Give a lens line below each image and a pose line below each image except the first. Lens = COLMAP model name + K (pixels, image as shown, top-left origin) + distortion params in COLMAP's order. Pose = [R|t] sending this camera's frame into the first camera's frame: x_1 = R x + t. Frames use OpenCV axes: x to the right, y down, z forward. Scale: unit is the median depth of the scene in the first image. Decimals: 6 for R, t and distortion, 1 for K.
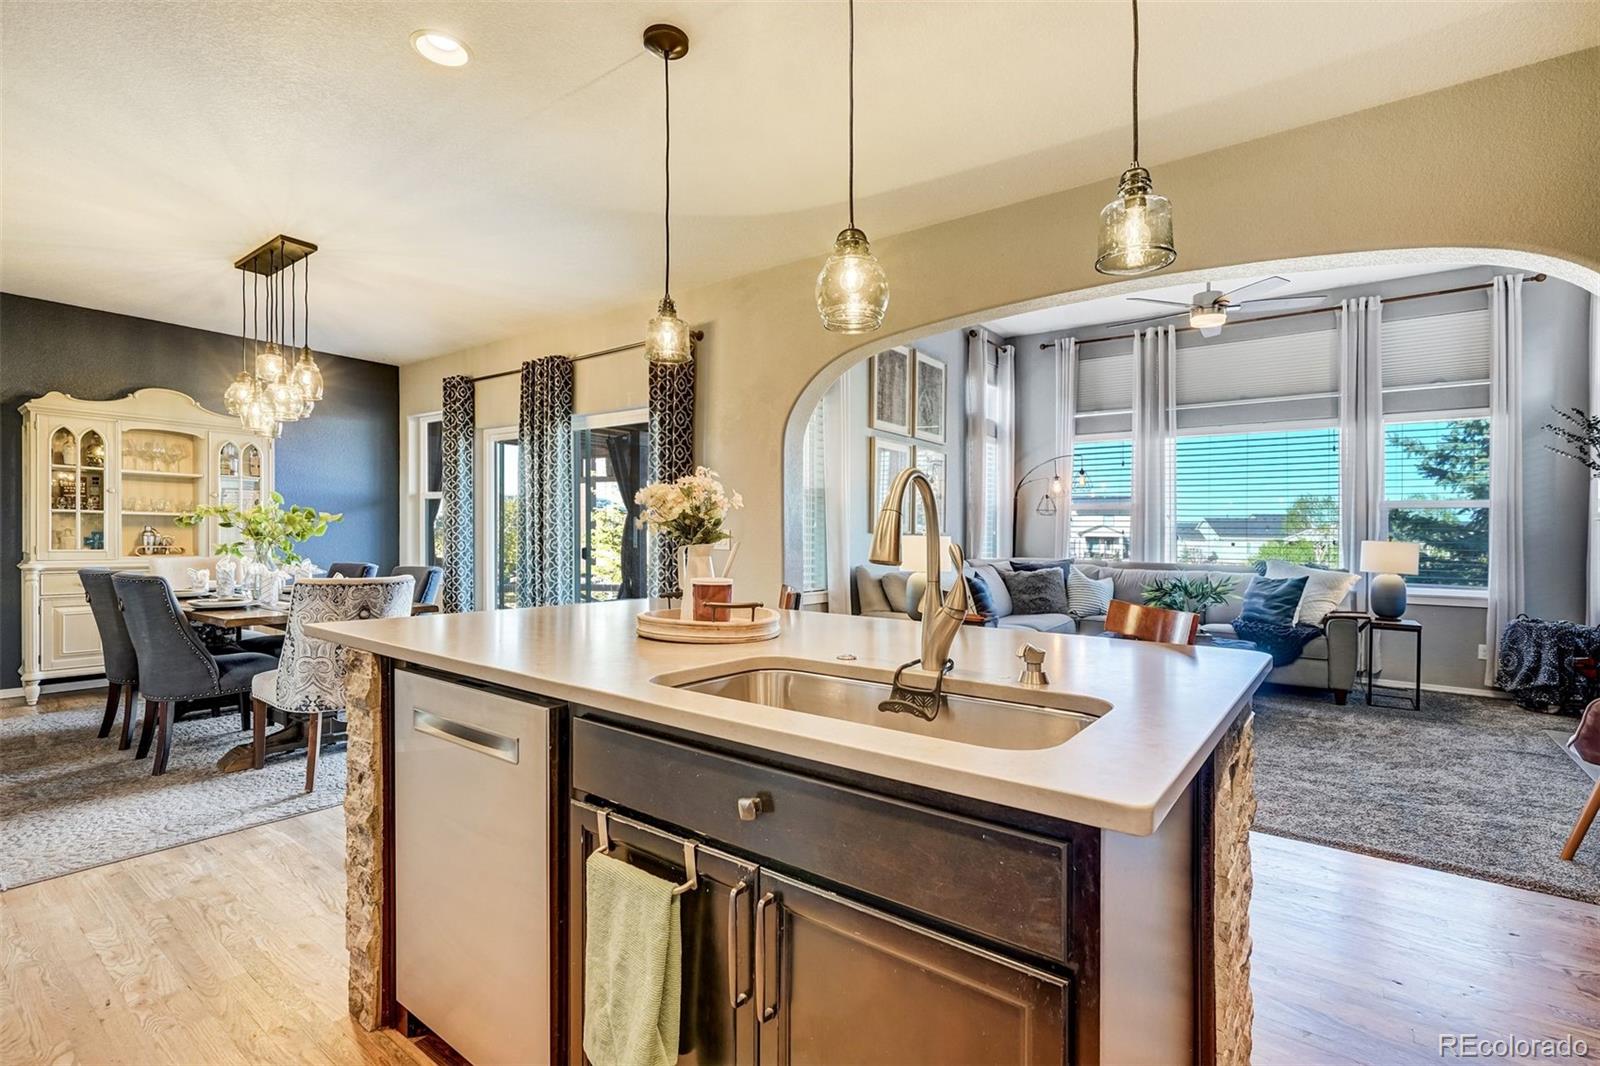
lens RADIAL K [[736.3, 0, 800.0], [0, 736.3, 533.0], [0, 0, 1]] dist [0.005907, 0.000802]
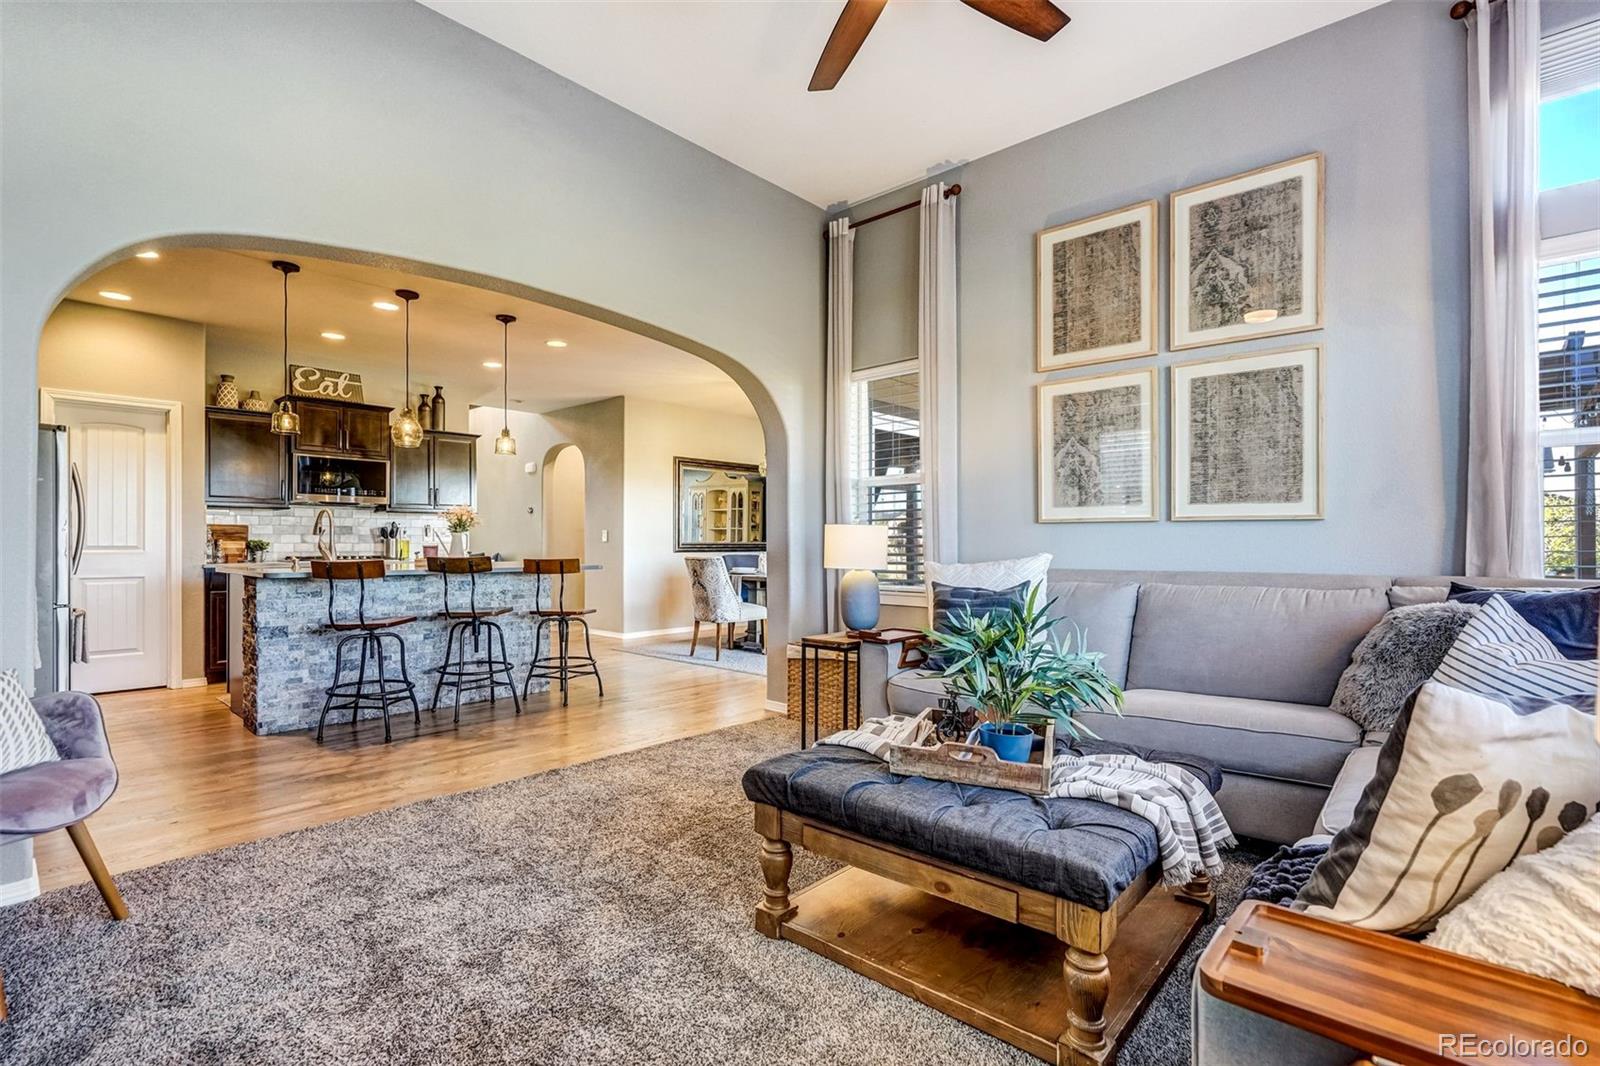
lens RADIAL K [[751.4, 0, 792.4], [0, 751.4, 528.3], [0, 0, 1]] dist [-0.004366, 0.000292]
pose [[-0.093931, -0.029830, -0.995132, 0.752950], [-0.000012, 0.999551, -0.029961, 0.023902], [0.995579, -0.002802, -0.093889, 0.767569]]
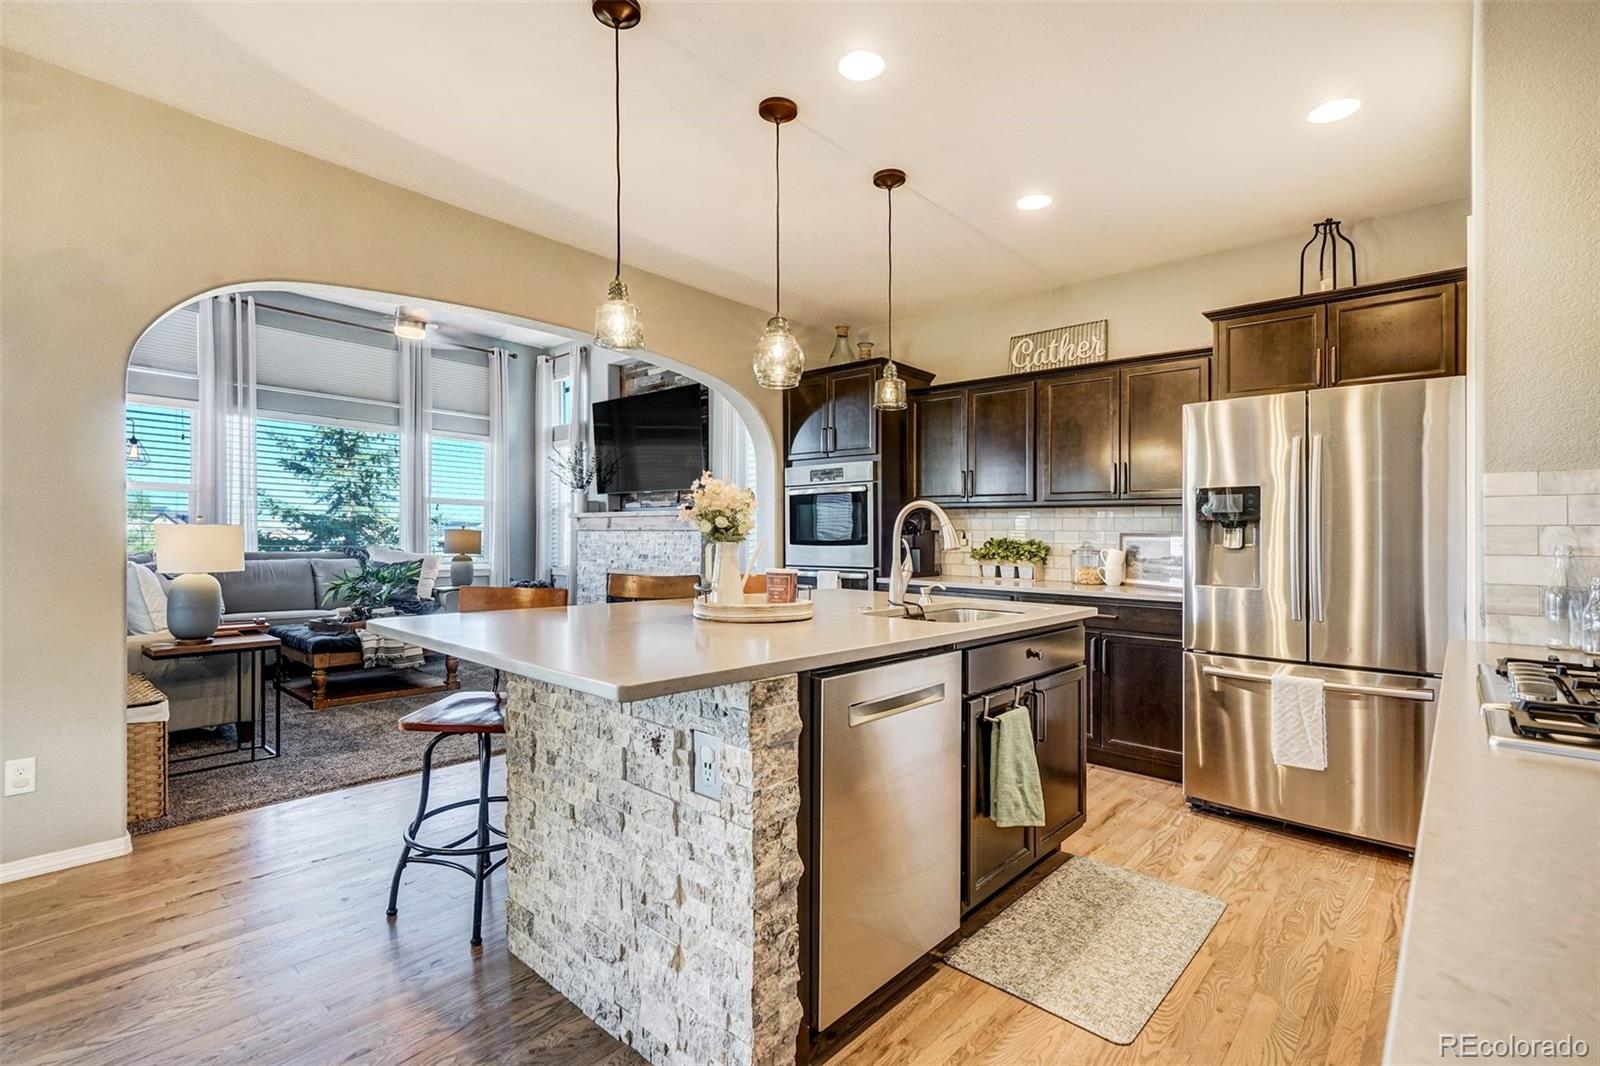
lens RADIAL K [[730.7, 0, 772.9], [0, 730.7, 584.4], [0, 0, 1]] dist [-0.000318, 0.000258]
pose [[0.112604, -0.074439, 0.990848, -0.393890], [-0.018148, 0.996869, 0.076954, -0.001698], [-0.993474, -0.026647, 0.110900, 0.257455]]
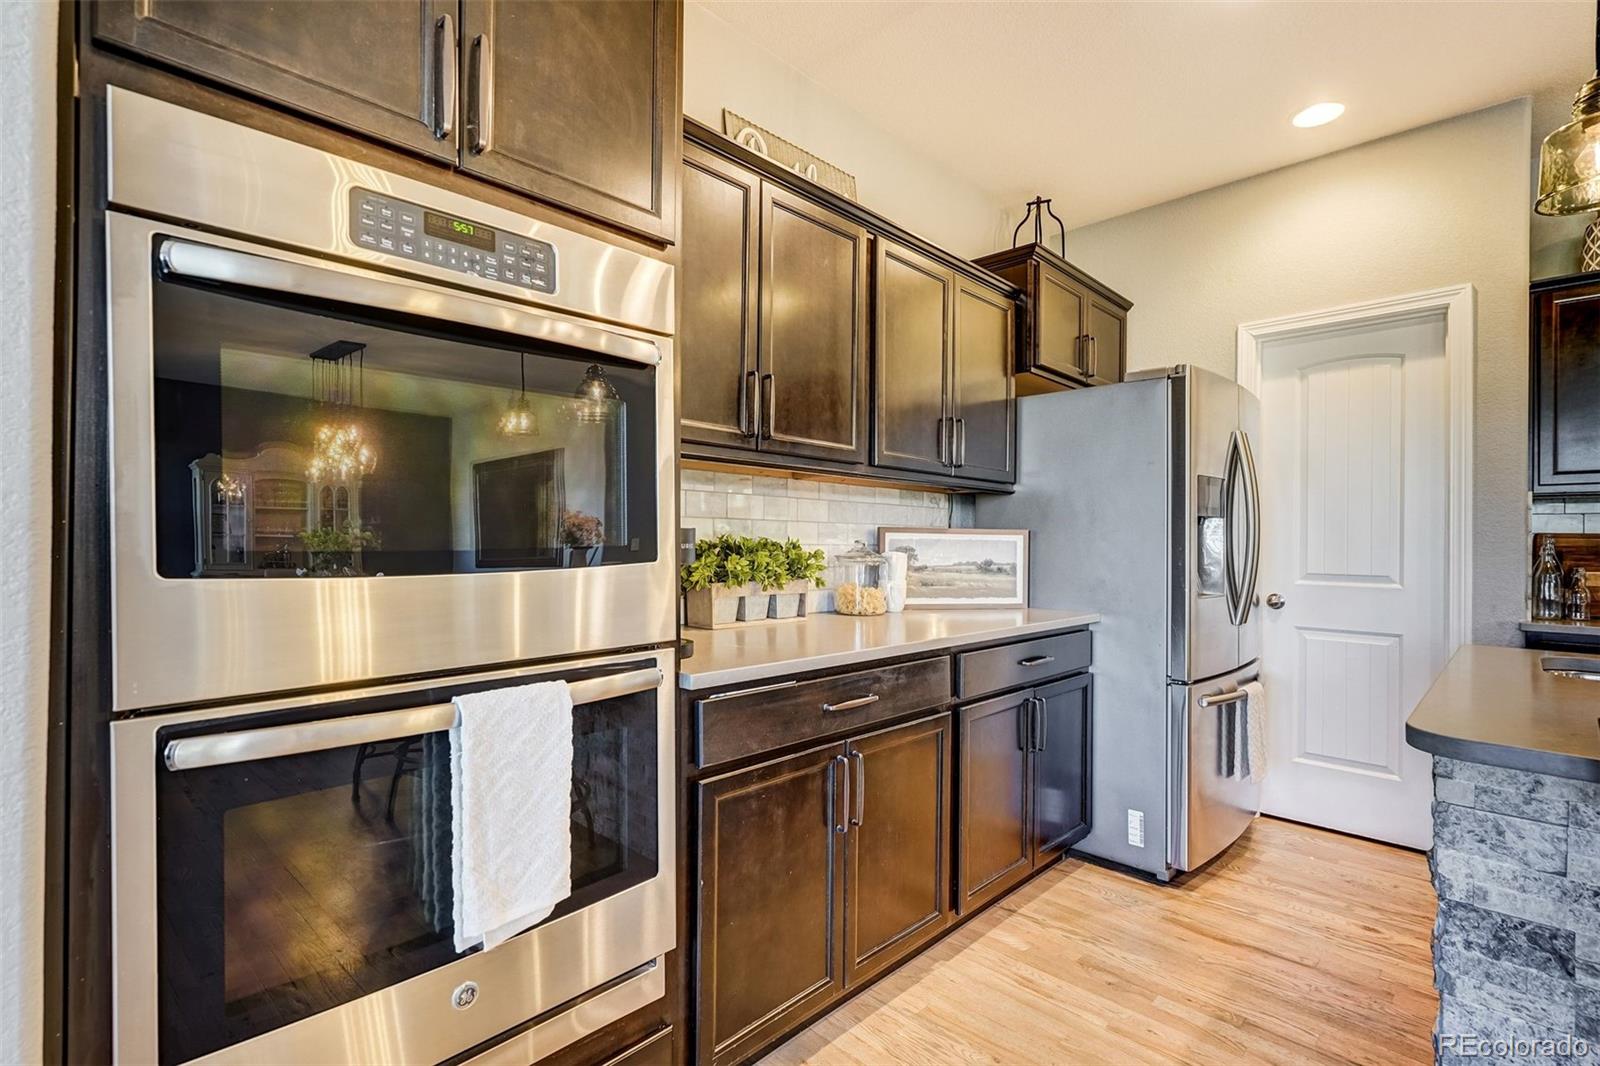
lens RADIAL K [[738.5, 0, 785.9], [0, 738.5, 547.7], [0, 0, 1]] dist [-0.002467, -0.000023]
pose [[-0.990066, -0.025279, 0.138312, 0.276482], [-0.024589, 0.999675, 0.006699, 0.007129], [-0.138437, 0.003231, -0.990366, 0.441439]]
